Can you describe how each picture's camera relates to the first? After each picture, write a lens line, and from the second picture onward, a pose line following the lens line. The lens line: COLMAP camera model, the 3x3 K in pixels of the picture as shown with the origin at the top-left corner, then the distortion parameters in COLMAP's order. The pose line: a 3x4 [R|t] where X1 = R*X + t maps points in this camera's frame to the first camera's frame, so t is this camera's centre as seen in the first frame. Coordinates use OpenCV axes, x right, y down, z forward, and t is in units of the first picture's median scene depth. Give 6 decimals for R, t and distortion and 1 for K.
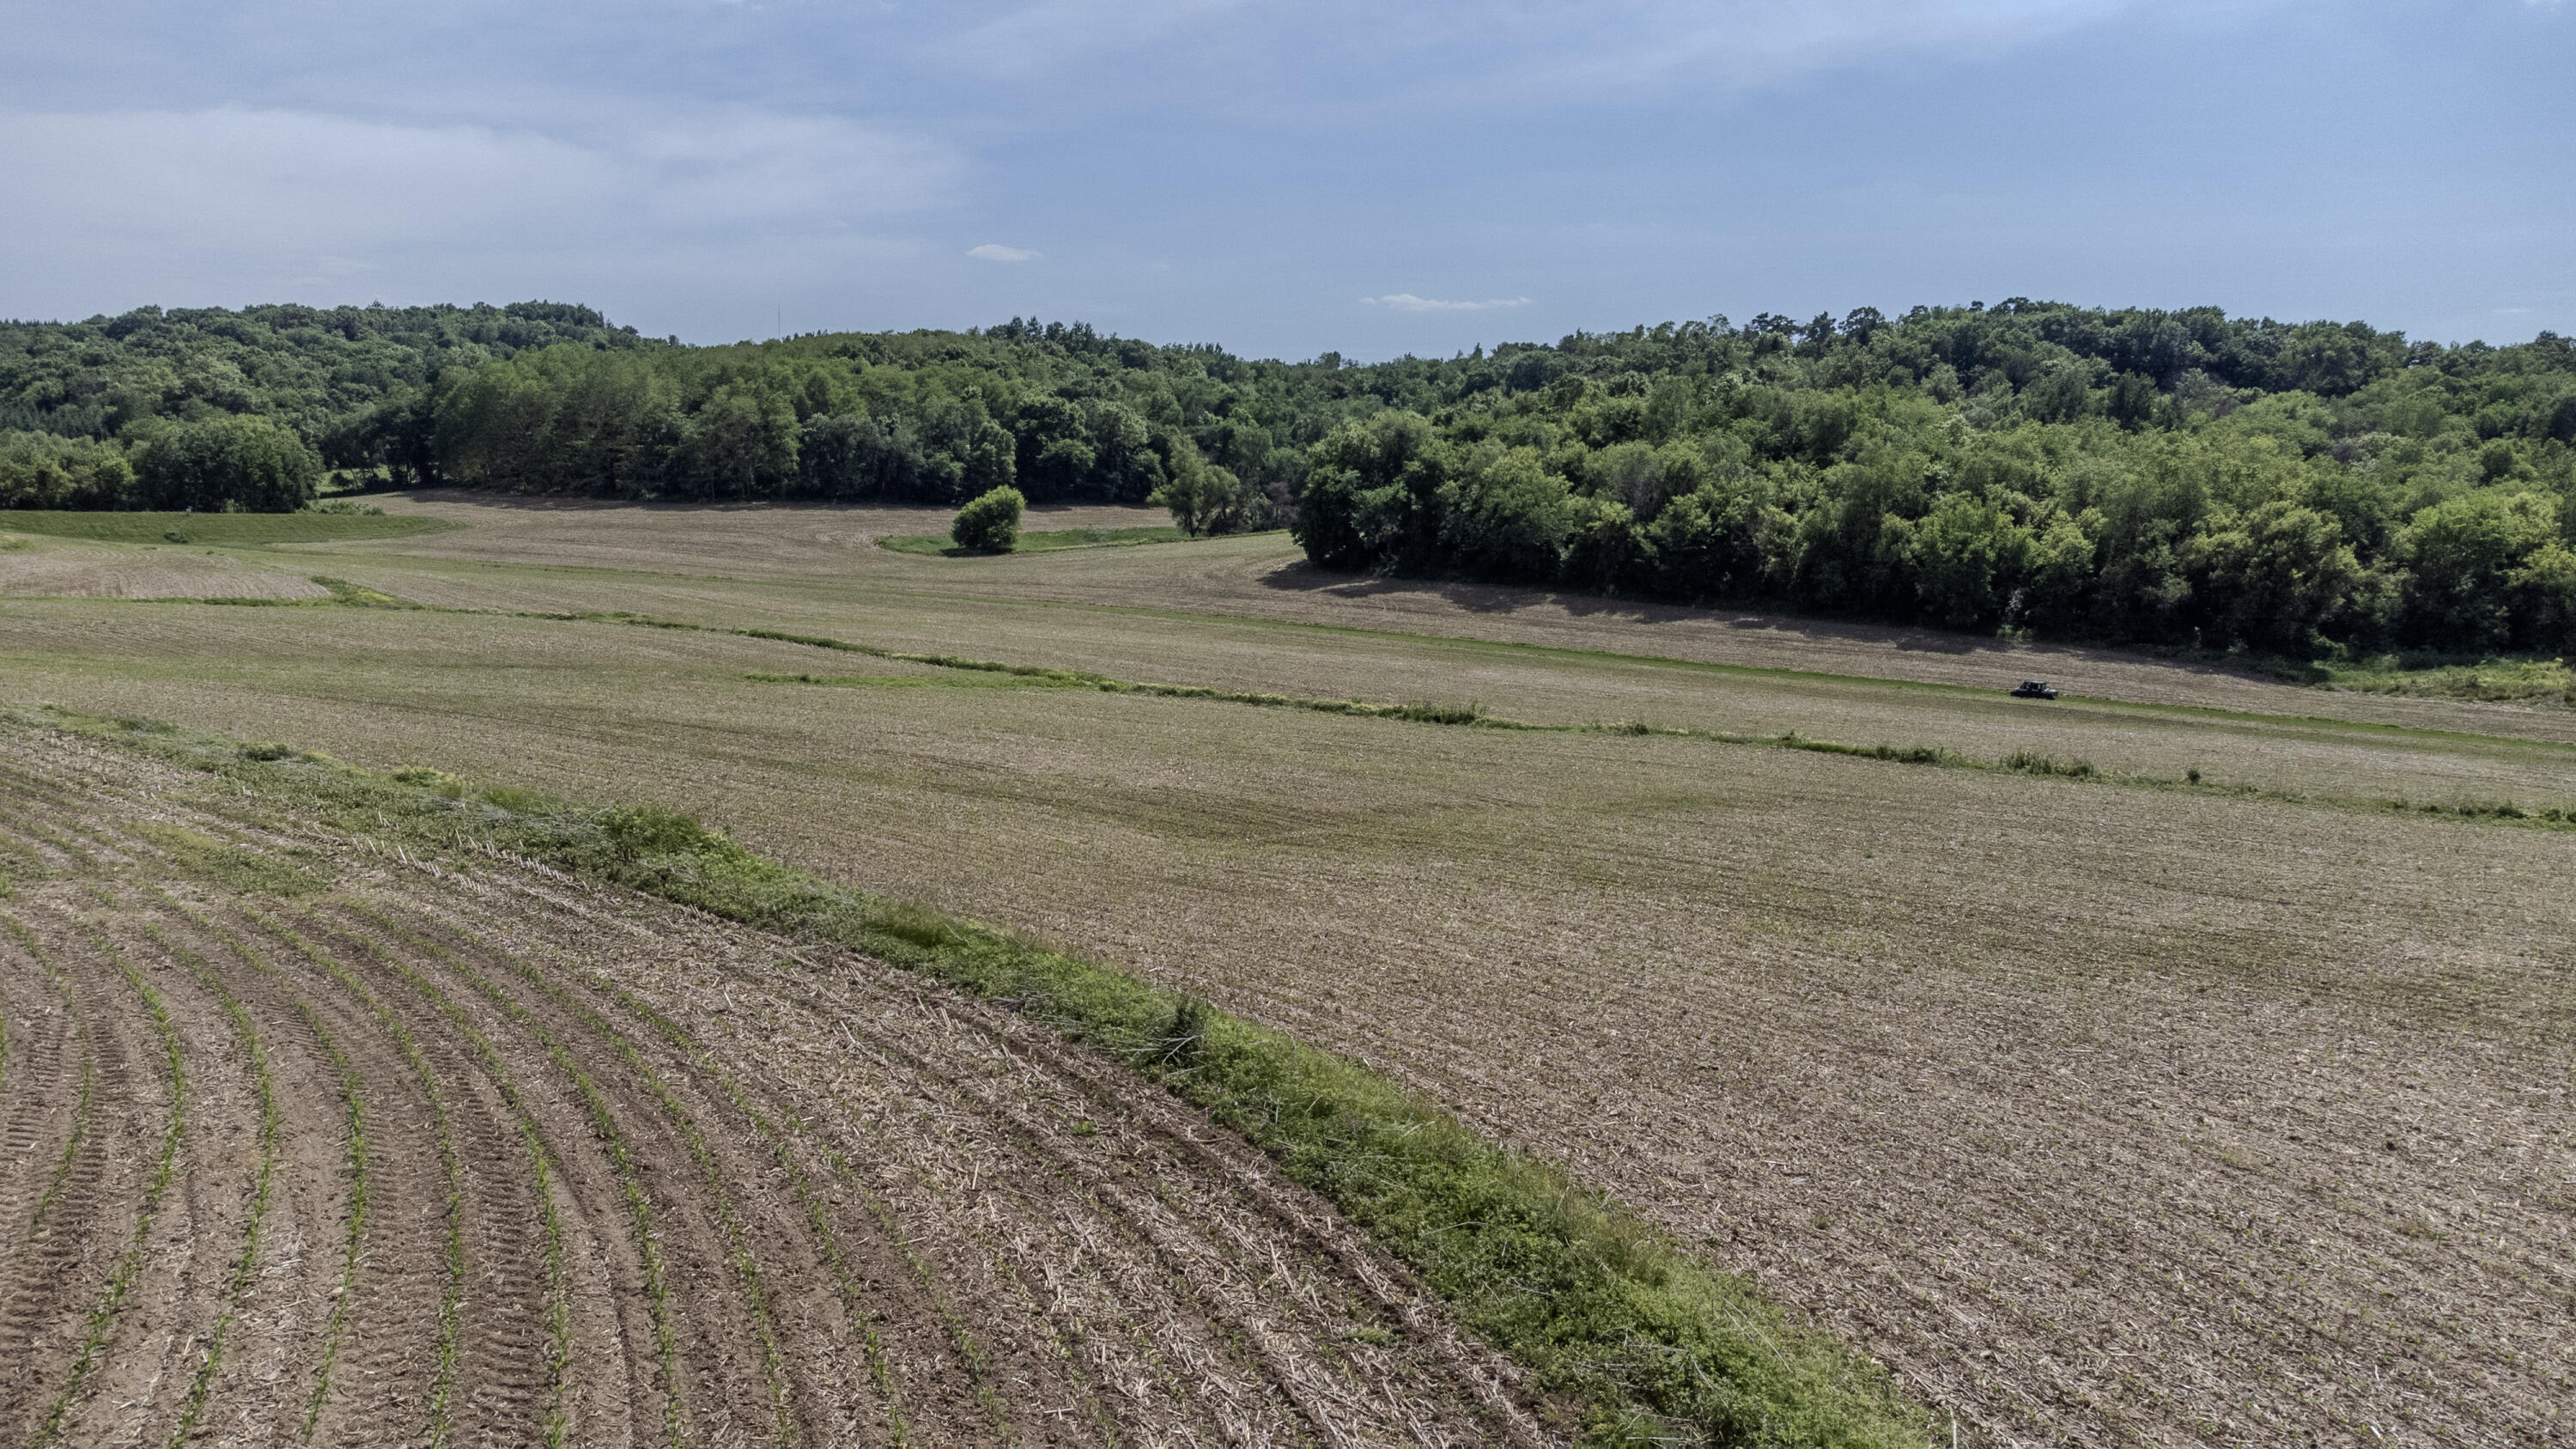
lens RADIAL K [[1875.9, 0, 1288.0], [0, 1875.9, 724.5], [0, 0, 1]] dist [0.008176, 0.001399]
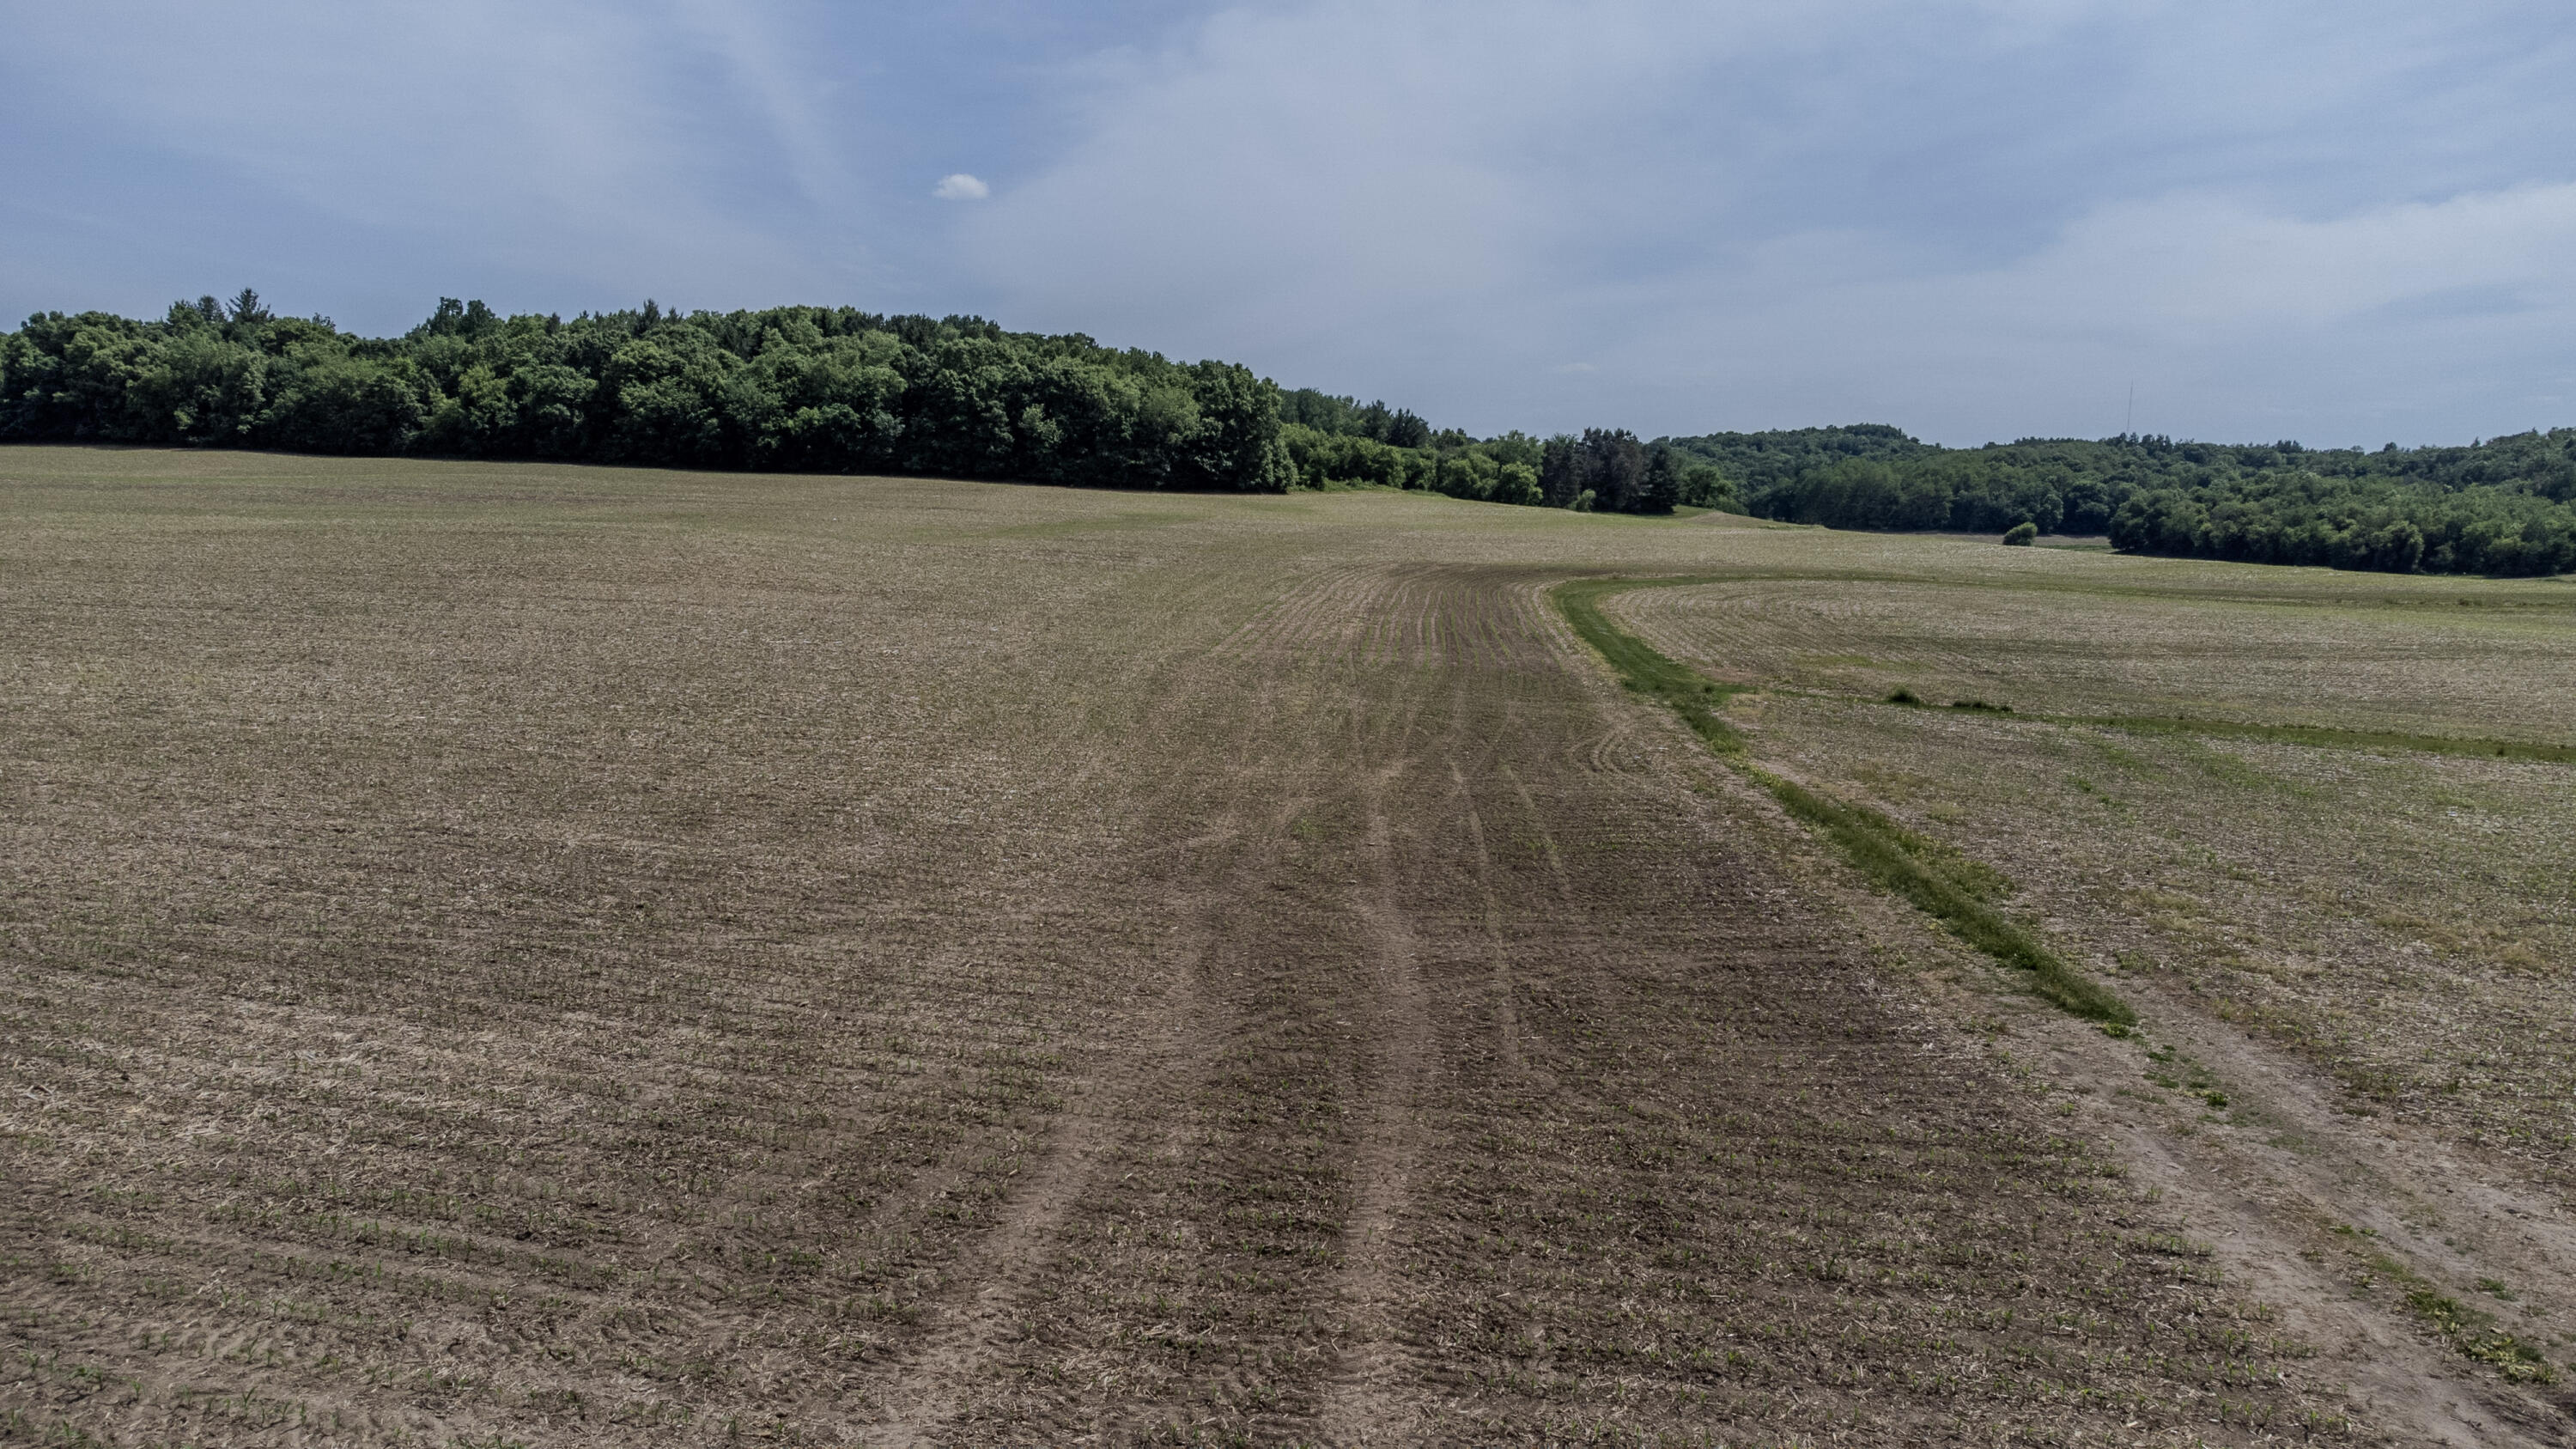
lens RADIAL K [[1885.8, 0, 1288.0], [0, 1885.8, 724.5], [0, 0, 1]] dist [-0.014291, 0.100556]
pose [[0.773207, 0.072009, -0.630053, 0.441548], [-0.096006, 0.995372, -0.004059, 0.153025], [0.626845, 0.063627, 0.776542, -0.952752]]
